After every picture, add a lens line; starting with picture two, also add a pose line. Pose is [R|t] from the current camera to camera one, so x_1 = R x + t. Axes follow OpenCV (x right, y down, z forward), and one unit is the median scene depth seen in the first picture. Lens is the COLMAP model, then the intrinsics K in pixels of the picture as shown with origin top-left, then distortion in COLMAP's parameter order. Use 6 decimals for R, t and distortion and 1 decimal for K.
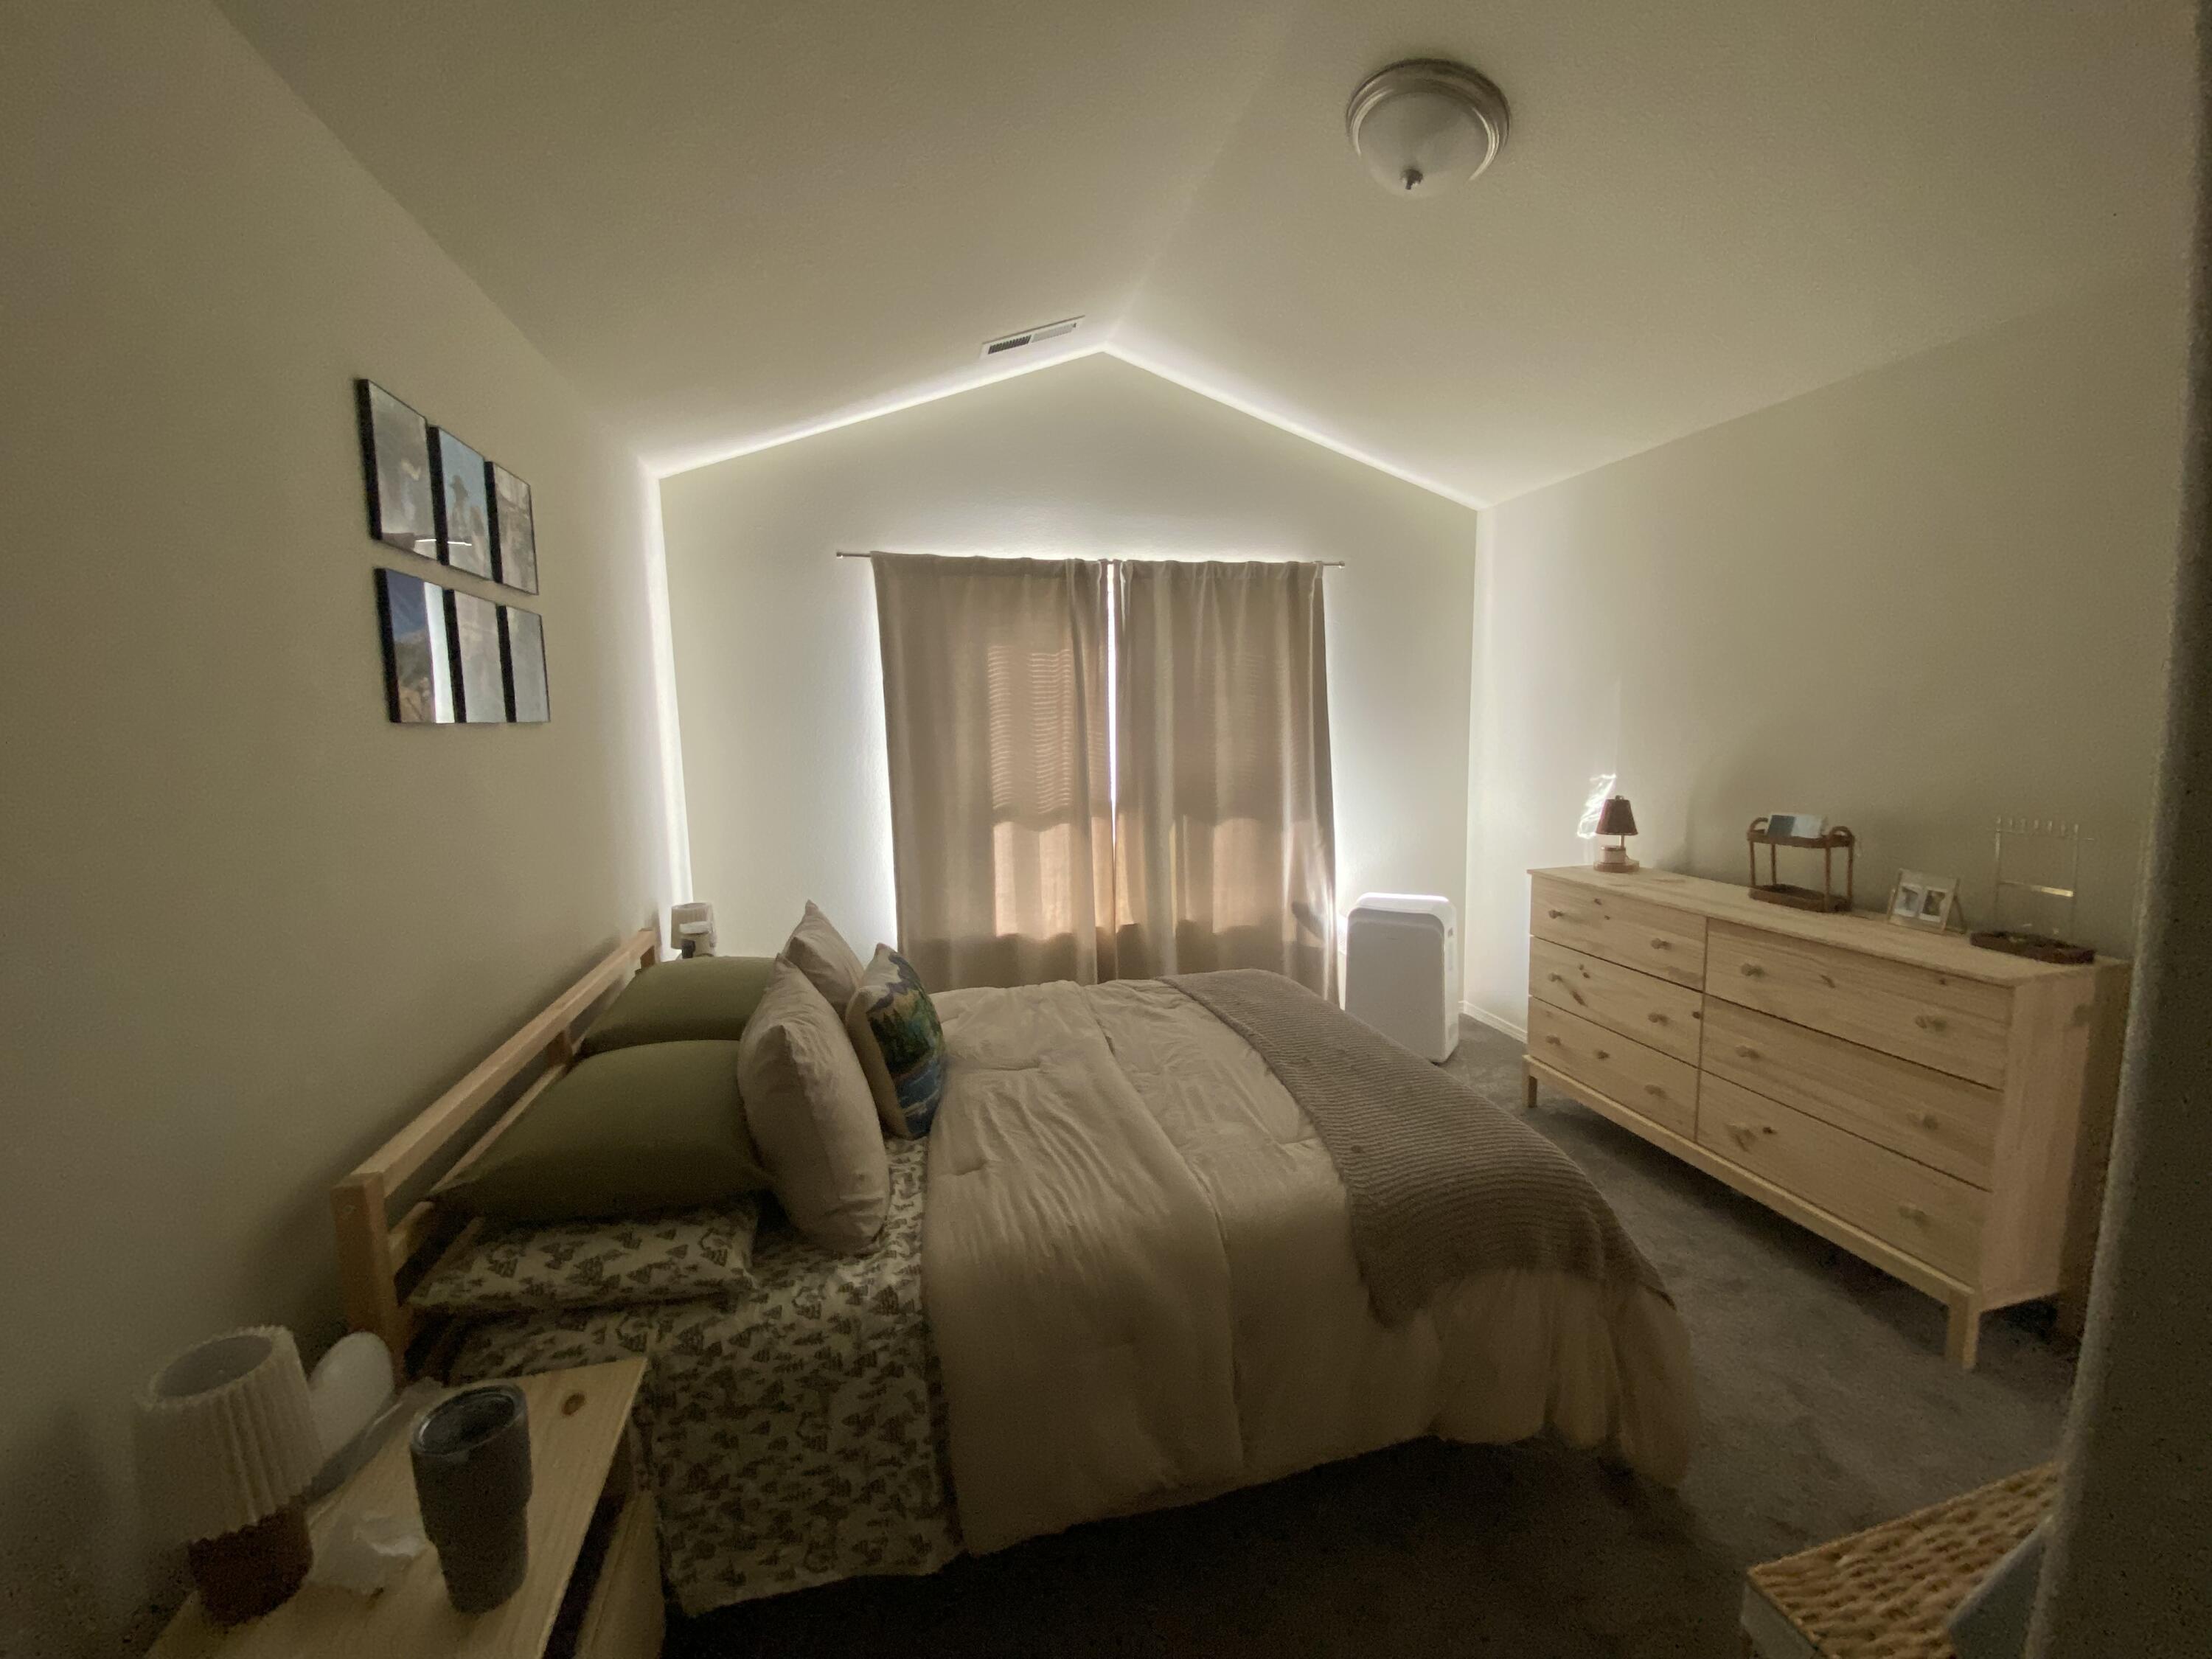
lens RADIAL K [[894.5, 0, 1093.4], [0, 894.5, 825.9], [0, 0, 1]] dist [0.042202, -0.039698]
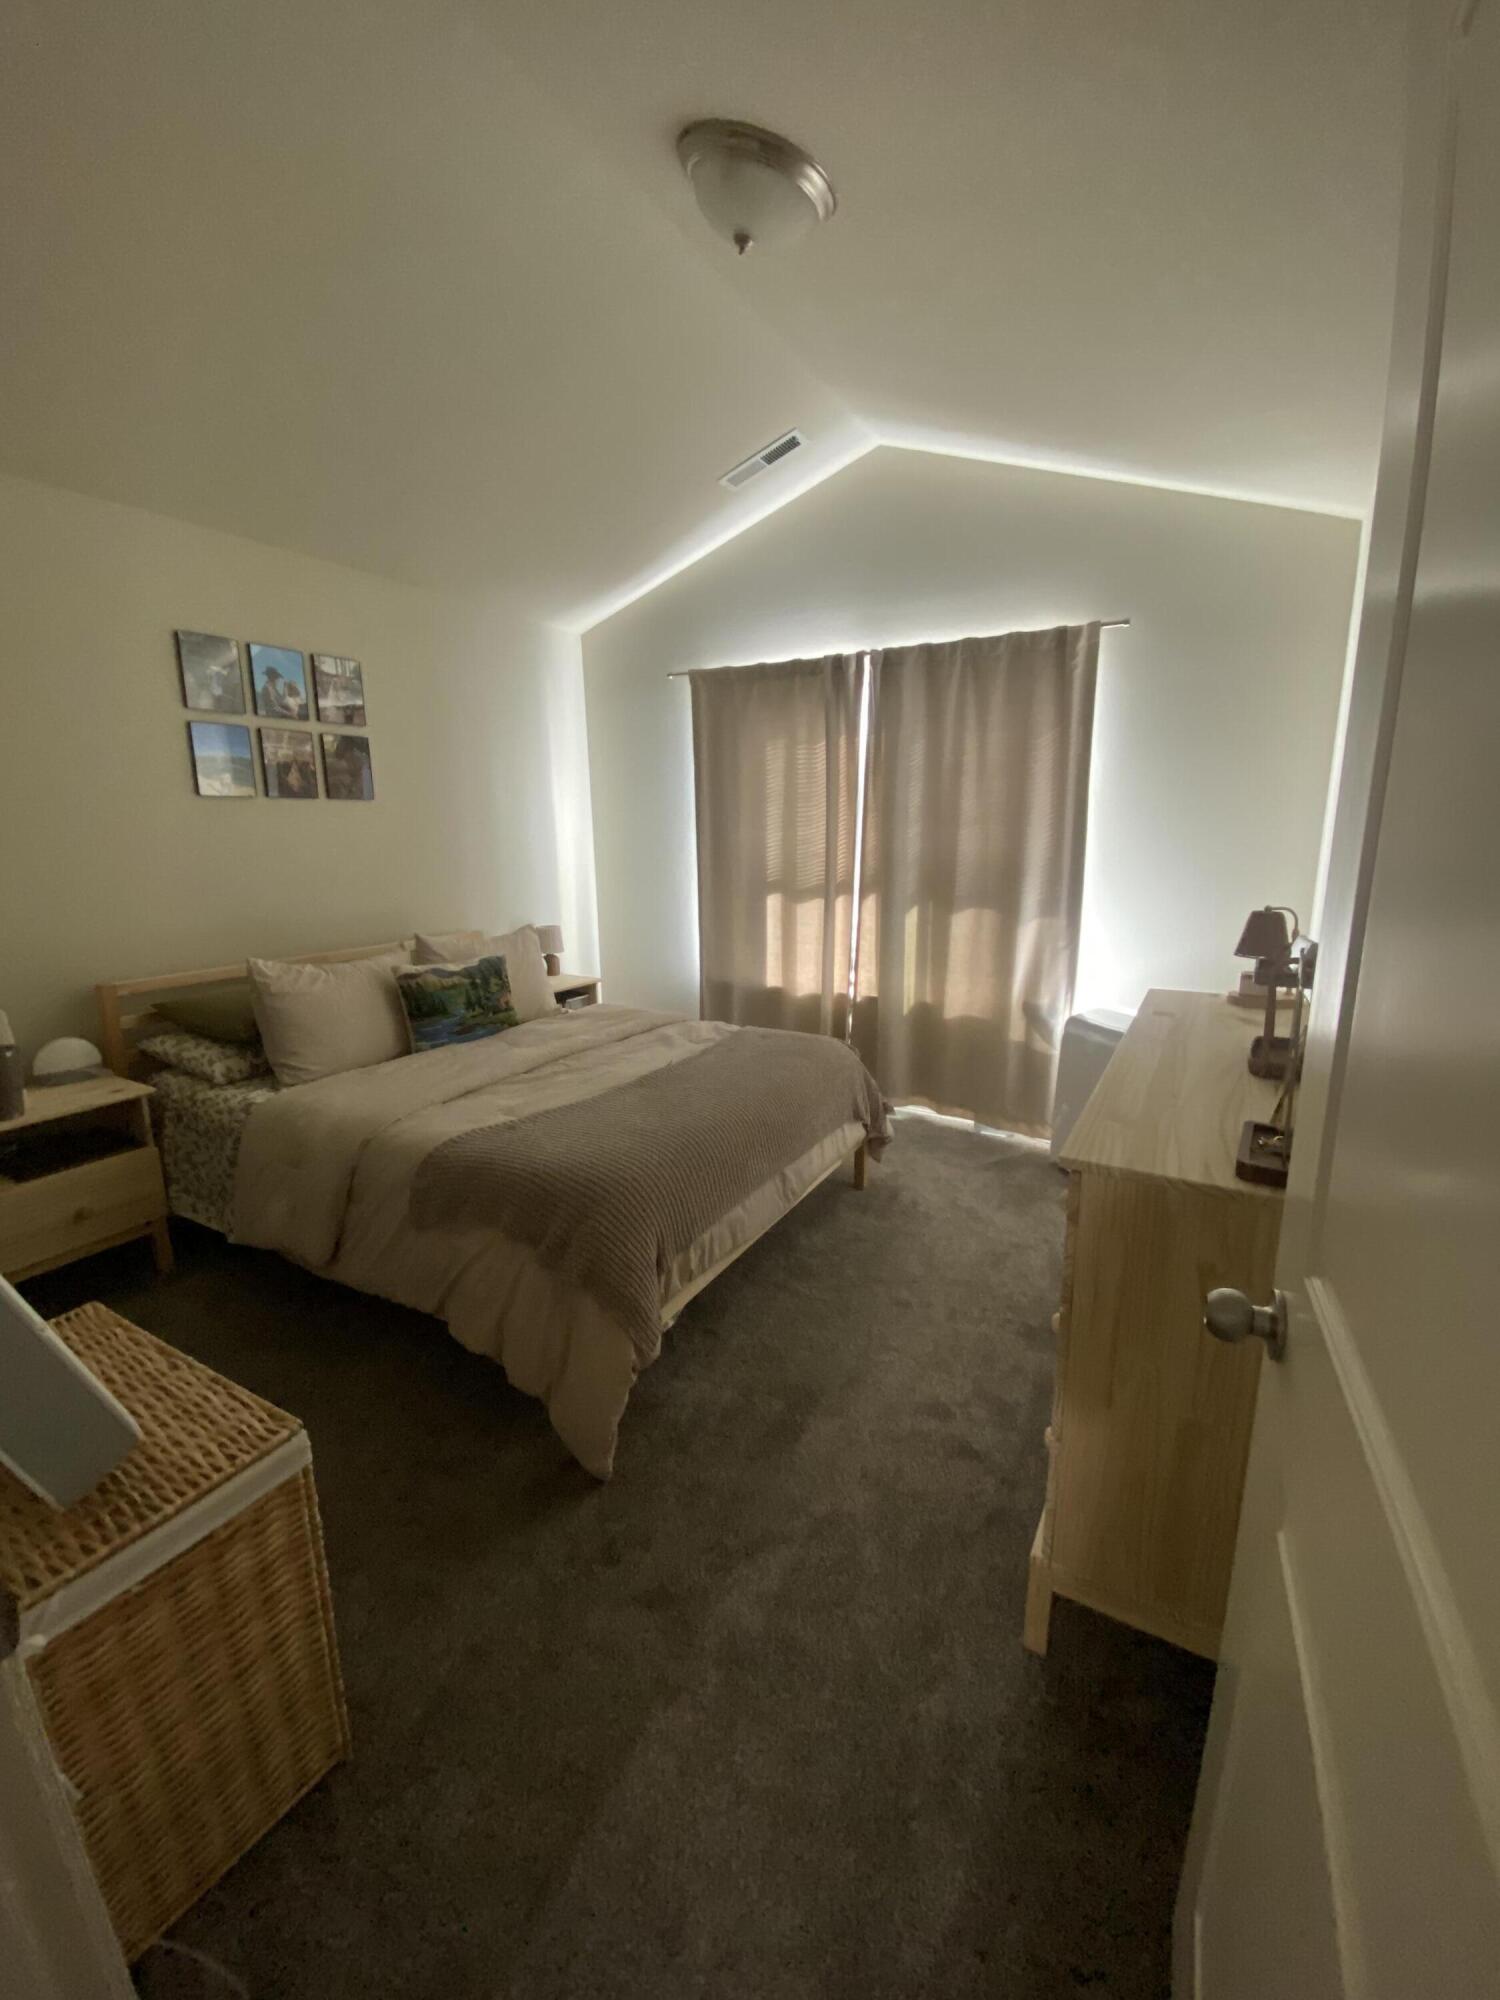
lens RADIAL K [[808.8, 0, 750.0], [0, 808.8, 1000.0], [0, 0, 1]] dist [0.042202, -0.039698]
pose [[0.729563, 0.161593, -0.664549, 0.615949], [-0.091458, 0.986010, 0.139355, -0.010373], [0.677771, -0.040890, 0.734135, 0.177573]]
